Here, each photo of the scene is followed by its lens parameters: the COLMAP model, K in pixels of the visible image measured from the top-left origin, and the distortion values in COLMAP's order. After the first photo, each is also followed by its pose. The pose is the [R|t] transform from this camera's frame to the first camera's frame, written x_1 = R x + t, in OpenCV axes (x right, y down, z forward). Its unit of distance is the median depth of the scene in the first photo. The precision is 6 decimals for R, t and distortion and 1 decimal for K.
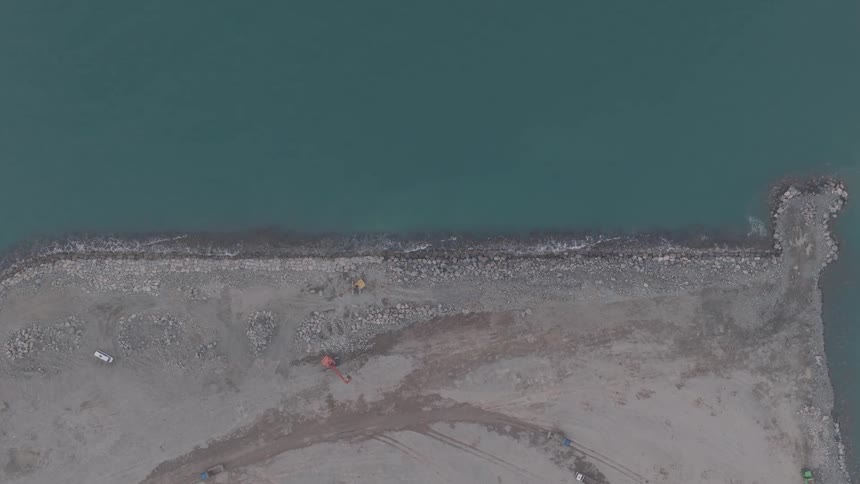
lens RADIAL K [[713.3, 0, 427.2], [0, 713.3, 243.1], [0, 0, 1]] dist [-0.012170, 0.015351]
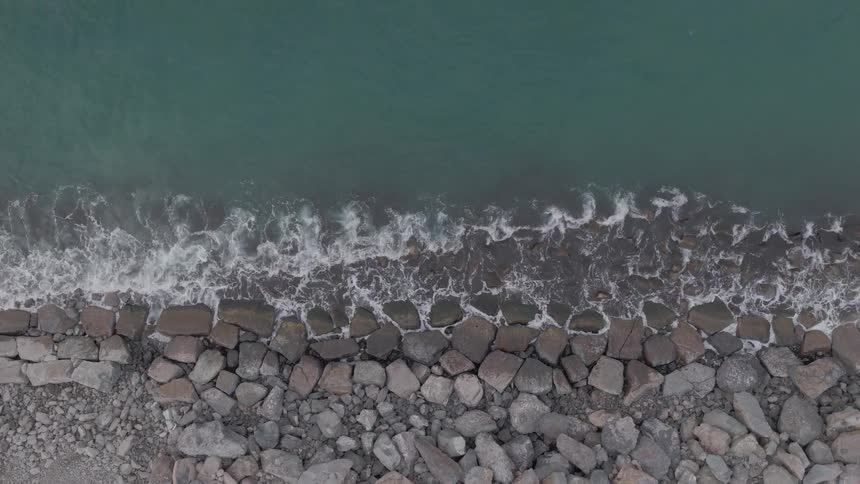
lens RADIAL K [[713.3, 0, 432.0], [0, 713.3, 241.1], [0, 0, 1]] dist [-0.012170, 0.015351]
pose [[0.999861, 0.015622, 0.005831, 0.001121], [-0.015647, 0.999868, 0.004372, -0.004001], [-0.005762, -0.004463, 0.999973, 0.855589]]
